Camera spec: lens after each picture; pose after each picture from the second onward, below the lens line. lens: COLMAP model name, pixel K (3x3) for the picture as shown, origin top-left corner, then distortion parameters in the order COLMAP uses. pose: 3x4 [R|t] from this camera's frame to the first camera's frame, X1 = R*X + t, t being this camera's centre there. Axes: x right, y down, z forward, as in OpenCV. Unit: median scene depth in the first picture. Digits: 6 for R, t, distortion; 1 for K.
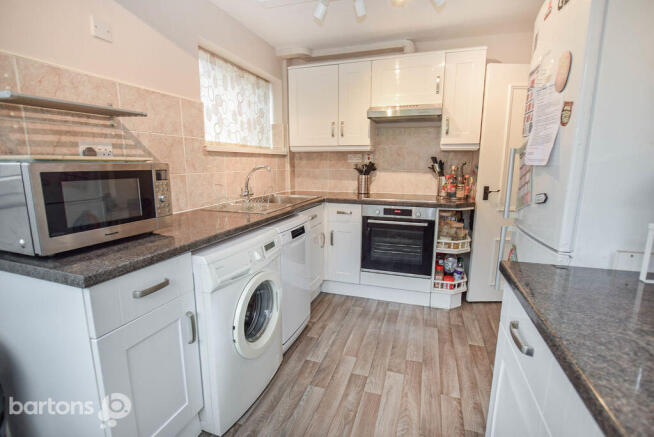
lens RADIAL K [[311.3, 0, 327.0], [0, 311.3, 218.5], [0, 0, 1]] dist [-0.027398, 0.001095]
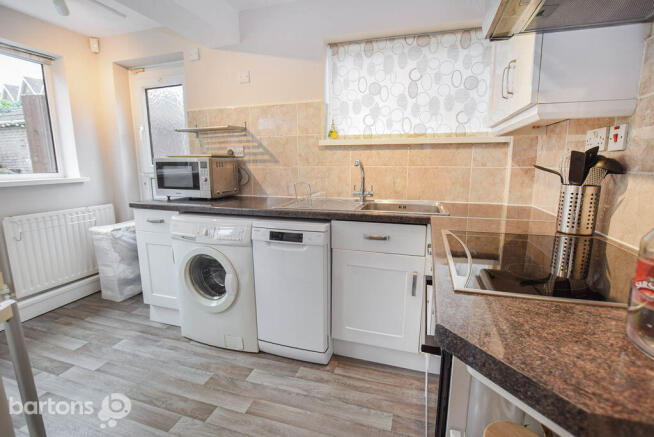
lens RADIAL K [[311.3, 0, 327.0], [0, 311.3, 218.5], [0, 0, 1]] dist [-0.027398, 0.001095]
pose [[0.006713, 0.171212, -0.985211, 0.775293], [-0.174050, 0.970395, 0.167451, -0.173772], [0.984714, 0.170352, 0.036314, 1.120535]]
